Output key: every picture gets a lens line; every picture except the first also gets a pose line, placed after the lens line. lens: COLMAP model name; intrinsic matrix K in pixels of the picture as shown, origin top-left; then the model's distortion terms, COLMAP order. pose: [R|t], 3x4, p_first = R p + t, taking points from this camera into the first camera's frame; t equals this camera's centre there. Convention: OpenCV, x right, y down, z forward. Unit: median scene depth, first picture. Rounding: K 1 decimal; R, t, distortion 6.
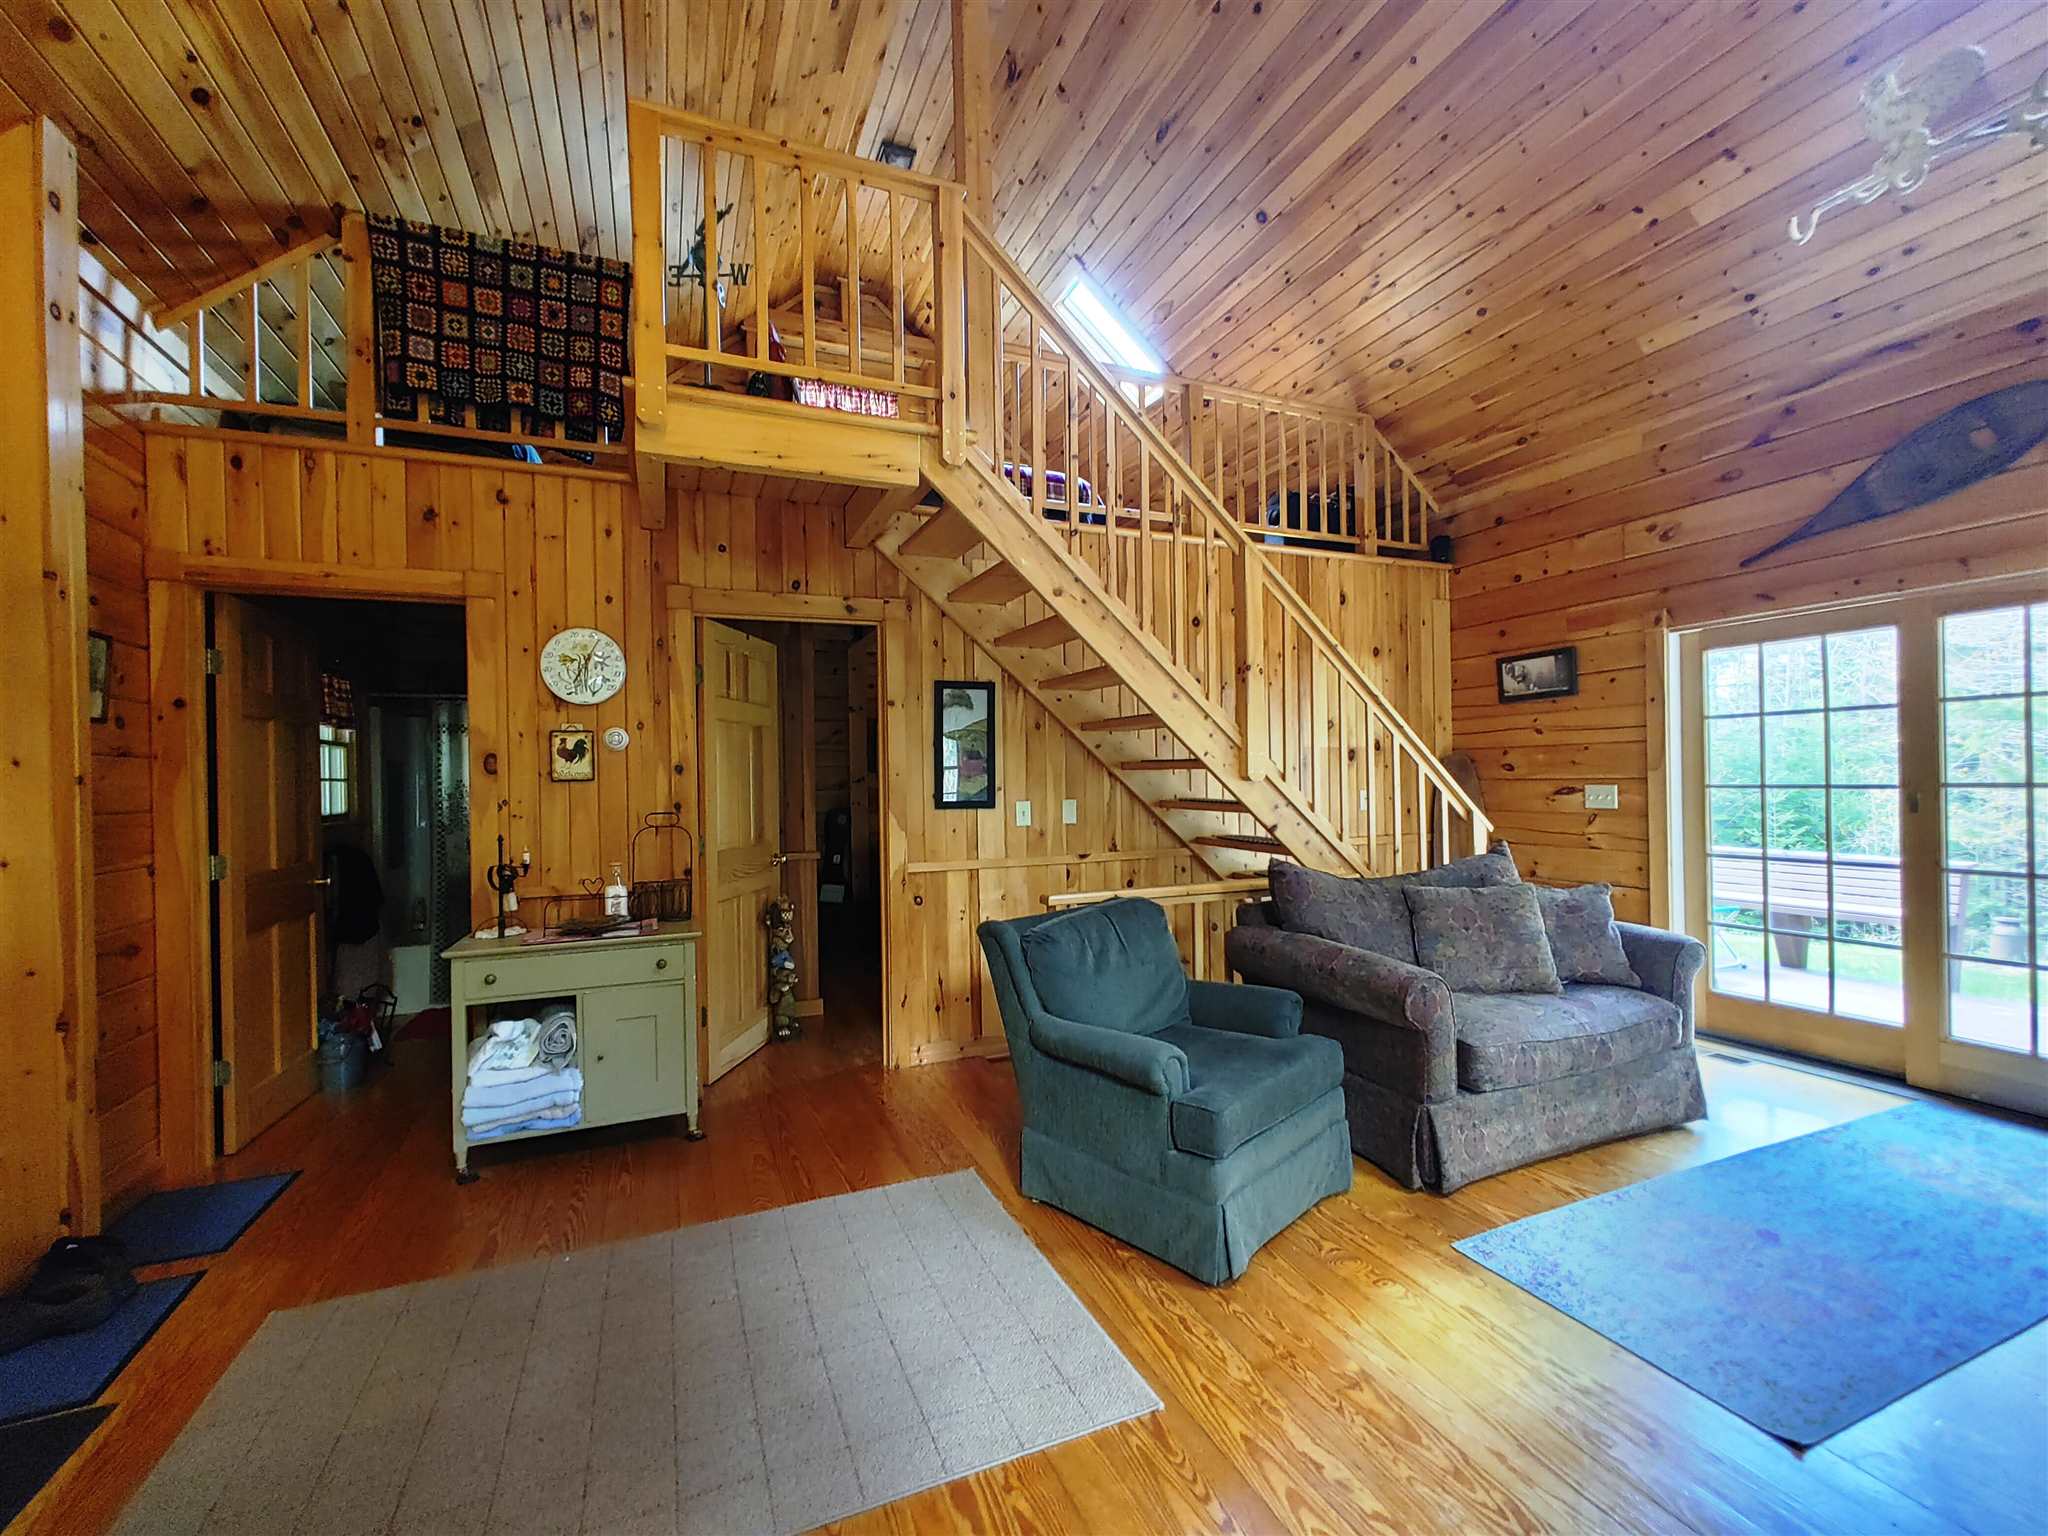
lens RADIAL K [[871.0, 0, 1025.8], [0, 871.0, 776.6], [0, 0, 1]] dist [0.014313, -0.001786]
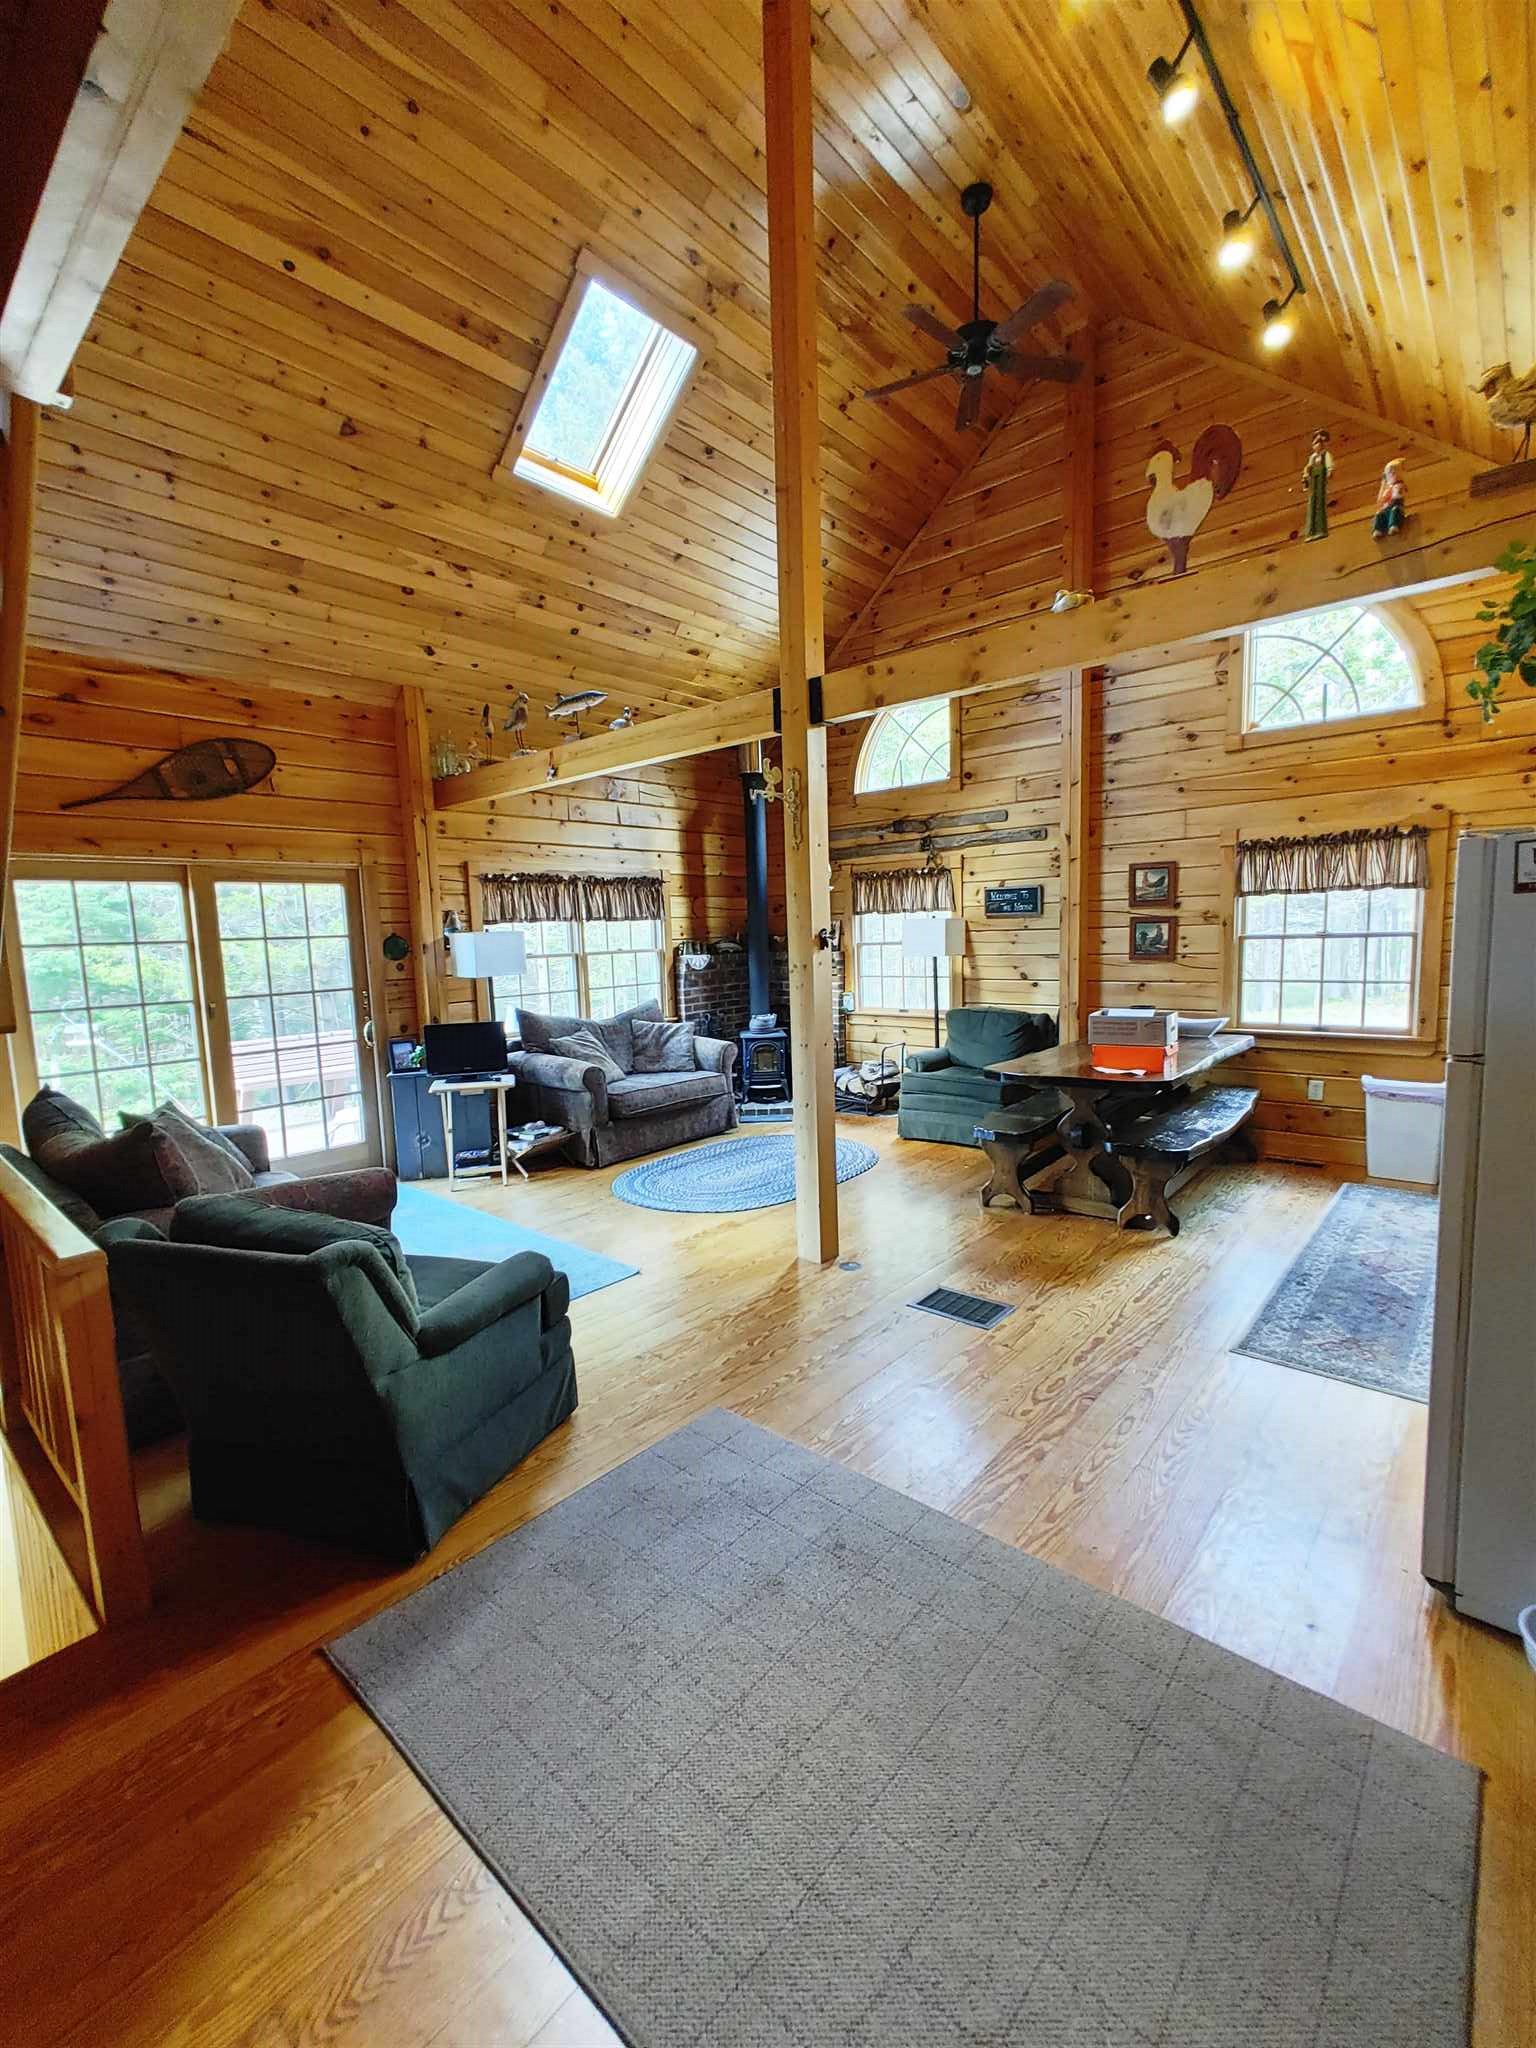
lens RADIAL K [[871.0, 0, 734.5], [0, 871.0, 1029.3], [0, 0, 1]] dist [0.014313, -0.001786]
pose [[-0.408278, -0.082394, 0.909131, -0.608826], [0.029717, 0.994191, 0.103449, -0.059142], [-0.912374, 0.069252, -0.403458, 0.773604]]
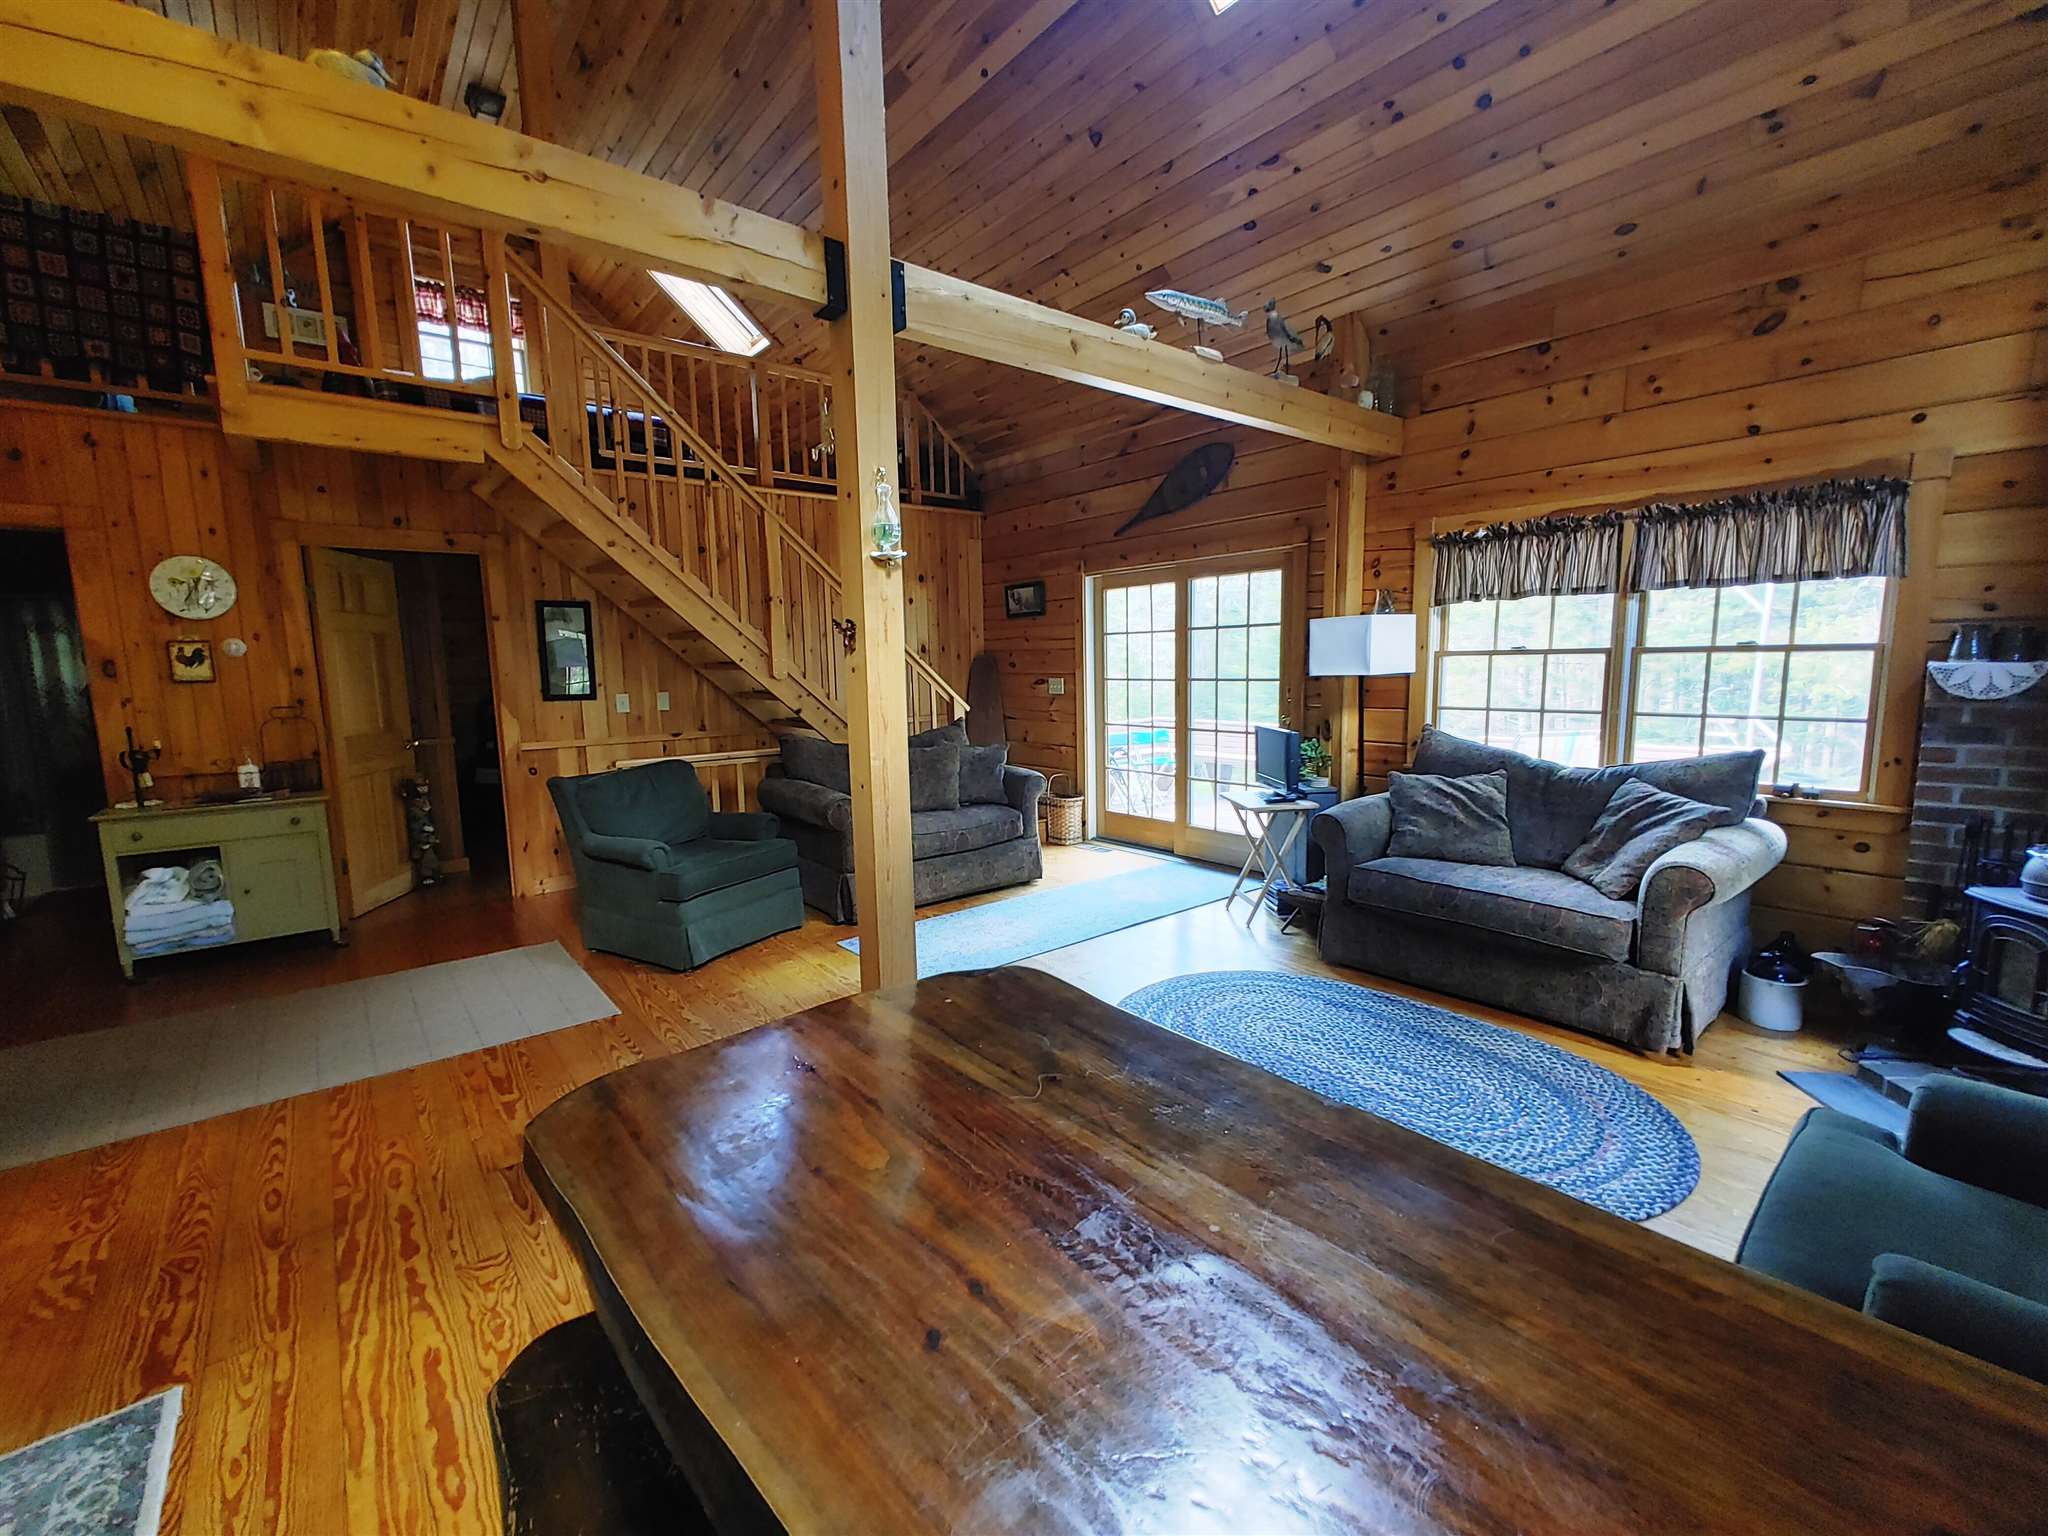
lens RADIAL K [[871.0, 0, 1028.0], [0, 871.0, 772.4], [0, 0, 1]] dist [0.014313, -0.001786]
pose [[0.960191, -0.036453, 0.276956, 0.254811], [0.000935, 0.991863, 0.127307, -0.025400], [-0.279343, -0.121980, 0.952412, -0.513482]]
